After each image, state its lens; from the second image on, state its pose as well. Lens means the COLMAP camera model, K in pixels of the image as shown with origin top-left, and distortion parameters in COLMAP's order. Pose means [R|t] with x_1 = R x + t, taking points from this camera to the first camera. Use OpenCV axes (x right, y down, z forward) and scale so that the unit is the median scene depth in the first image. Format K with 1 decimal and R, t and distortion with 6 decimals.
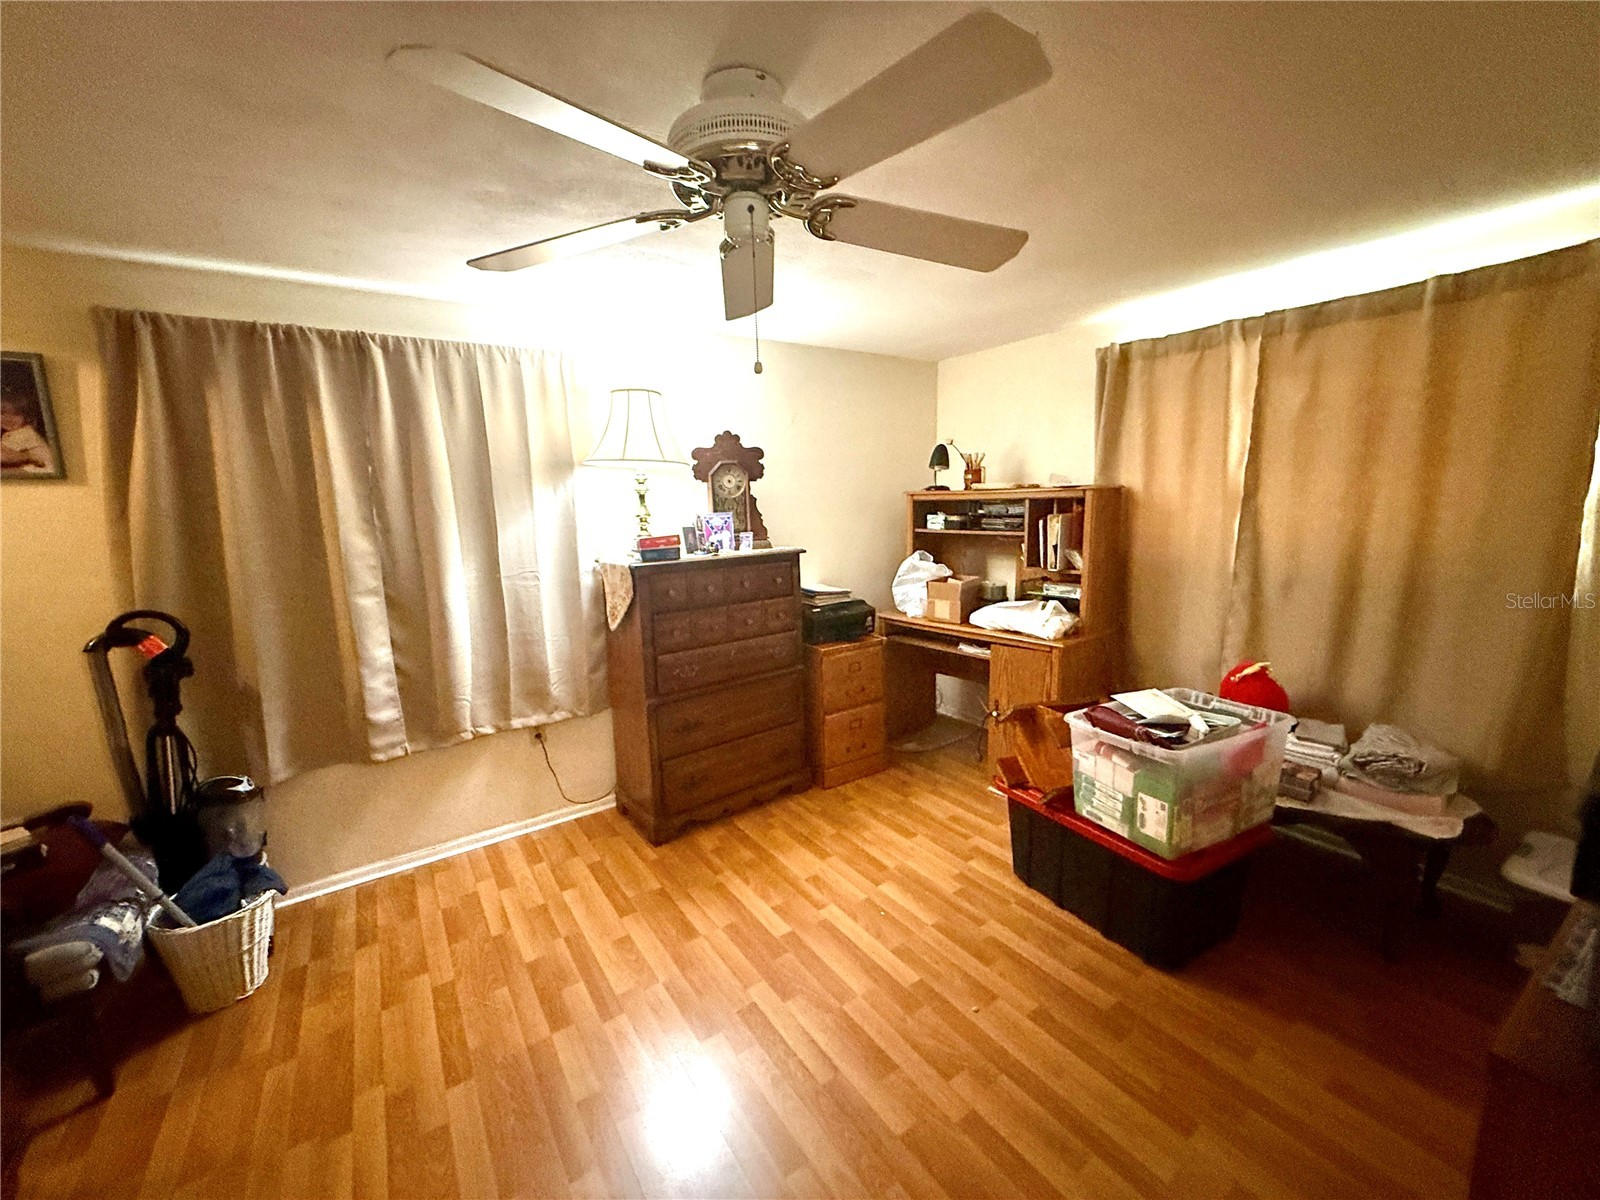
lens RADIAL K [[643.5, 0, 798.9], [0, 643.5, 594.5], [0, 0, 1]] dist [0.001988, 0.000350]
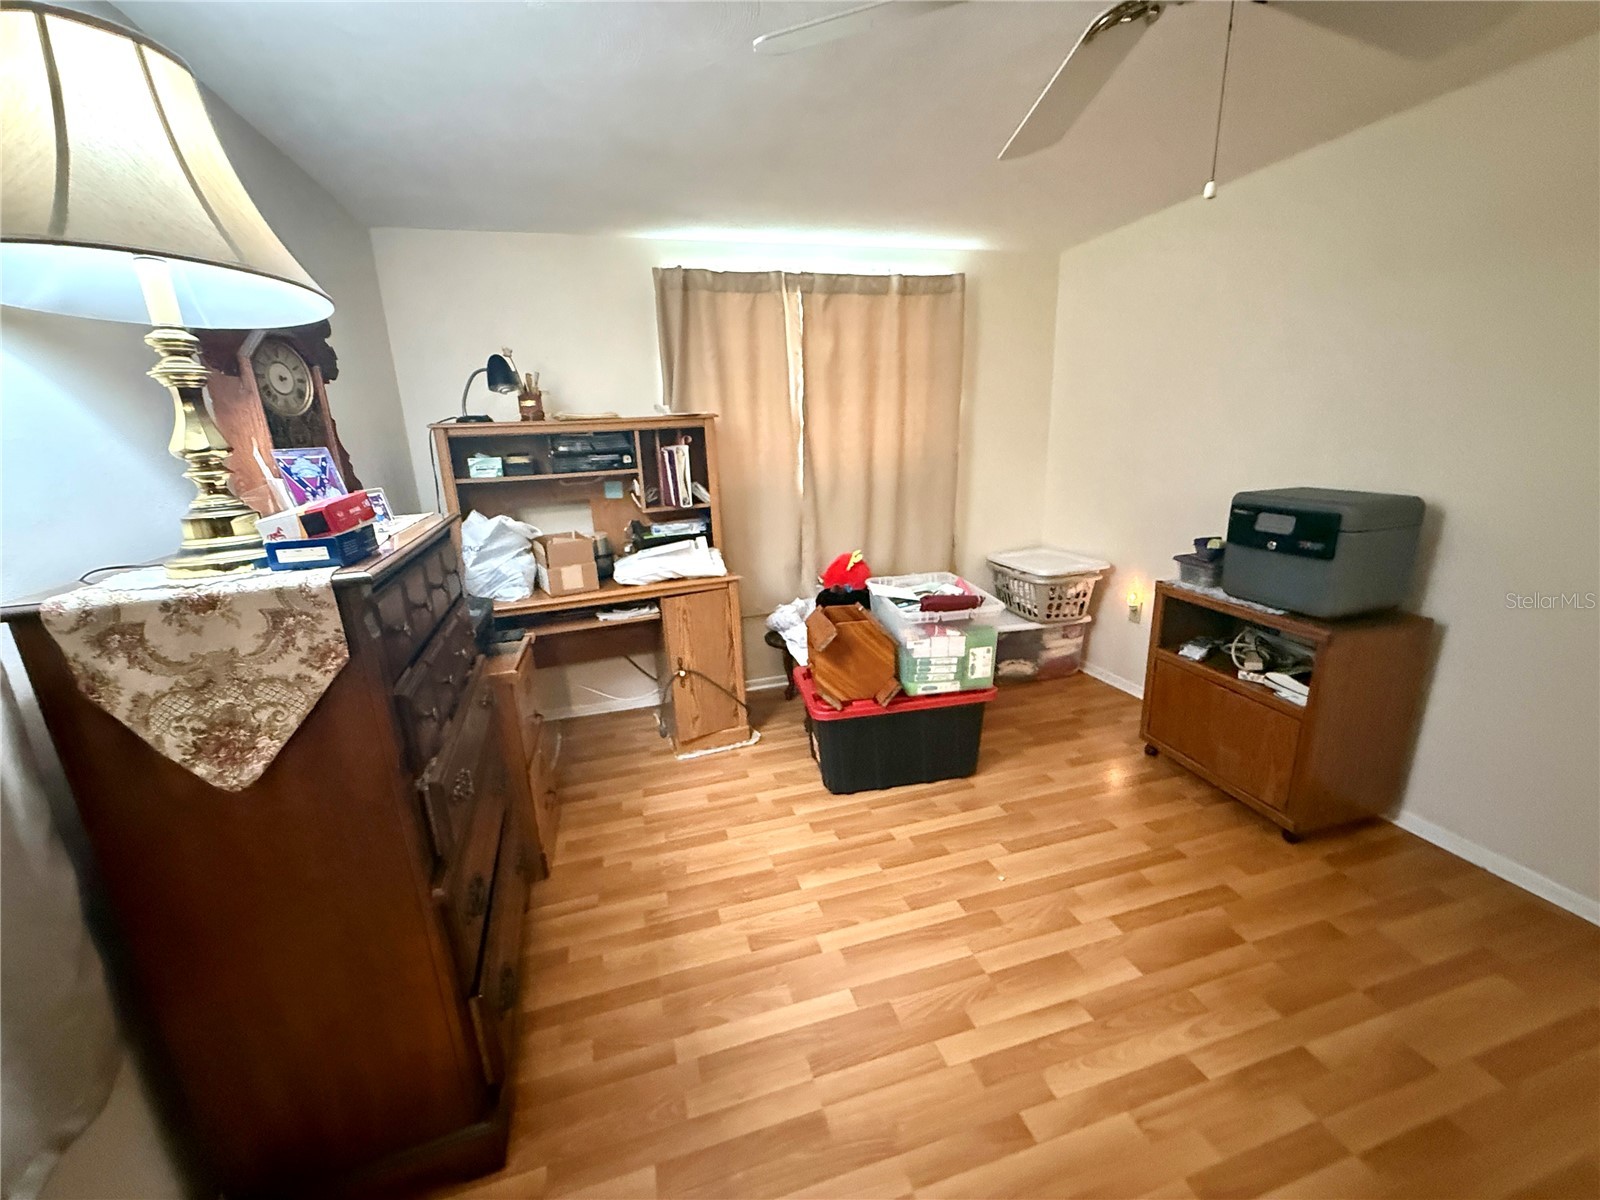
lens RADIAL K [[643.5, 0, 797.2], [0, 643.5, 596.4], [0, 0, 1]] dist [0.001988, 0.000350]
pose [[0.310363, -0.224990, 0.923609, -0.492019], [0.176554, 0.968327, 0.176555, -0.051973], [-0.934079, 0.108270, 0.340256, 0.597466]]
